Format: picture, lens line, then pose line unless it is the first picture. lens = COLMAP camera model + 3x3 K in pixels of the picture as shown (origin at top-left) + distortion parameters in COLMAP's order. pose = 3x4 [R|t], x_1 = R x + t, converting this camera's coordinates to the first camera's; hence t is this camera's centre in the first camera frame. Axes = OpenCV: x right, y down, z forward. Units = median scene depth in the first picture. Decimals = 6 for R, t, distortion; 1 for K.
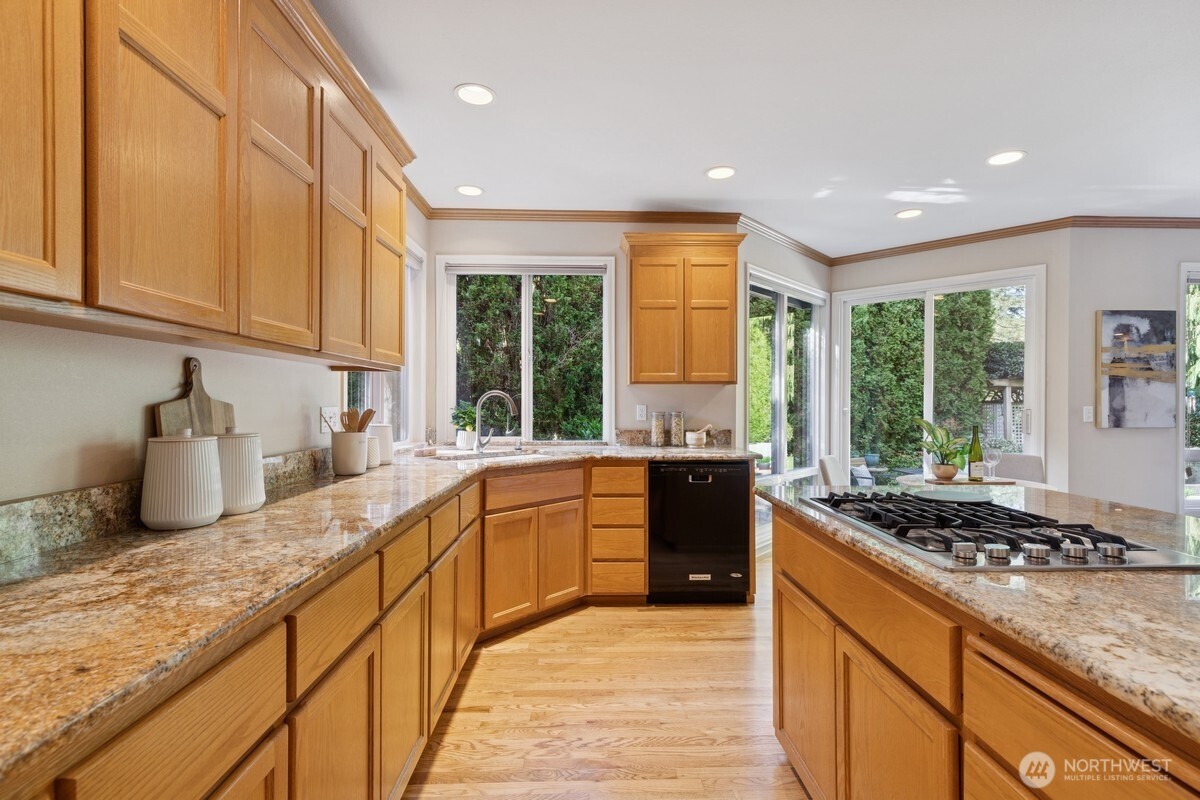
lens RADIAL K [[550.1, 0, 600.0], [0, 550.1, 400.0], [0, 0, 1]] dist [0.004160, 0.000020]
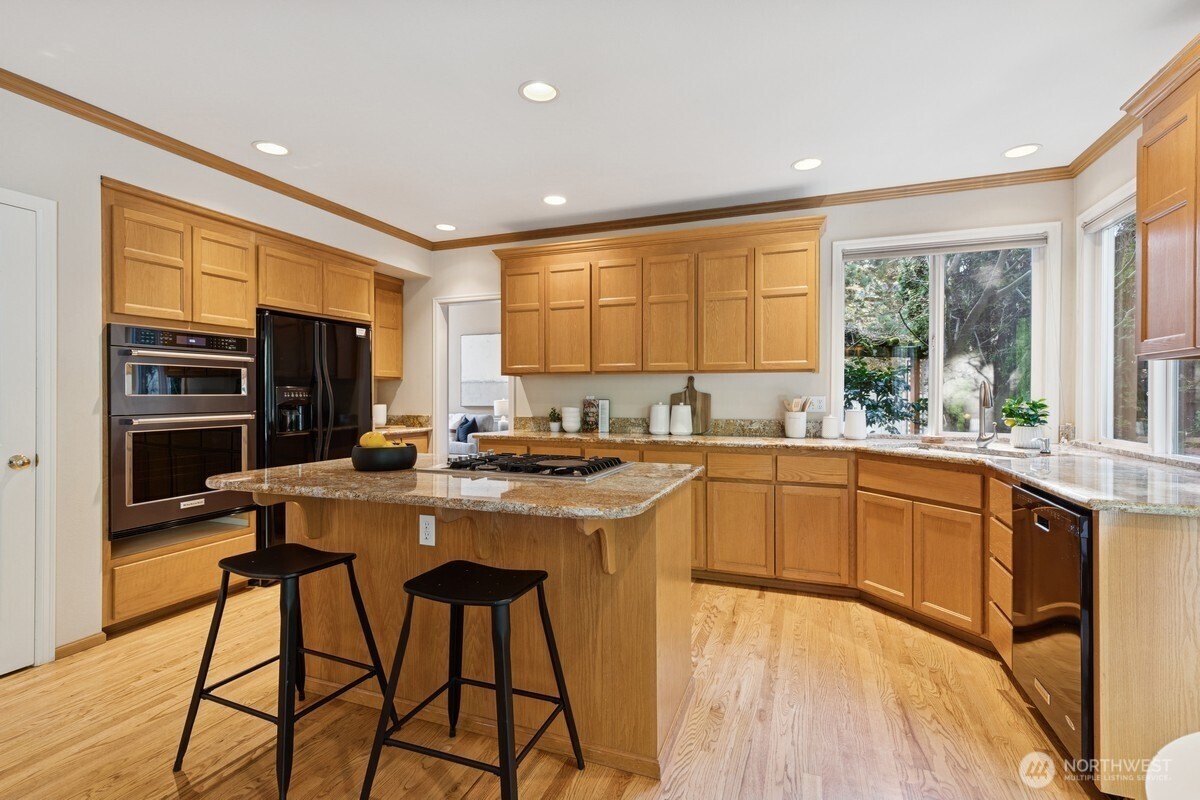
lens RADIAL K [[546.5, 0, 599.1], [0, 546.5, 395.0], [0, 0, 1]] dist [0.004951, 0.000267]
pose [[-0.382345, -0.000432, -0.924019, 1.016488], [0.000126, 1.000000, -0.000519, 0.008619], [0.924020, -0.000315, -0.382345, 0.886194]]
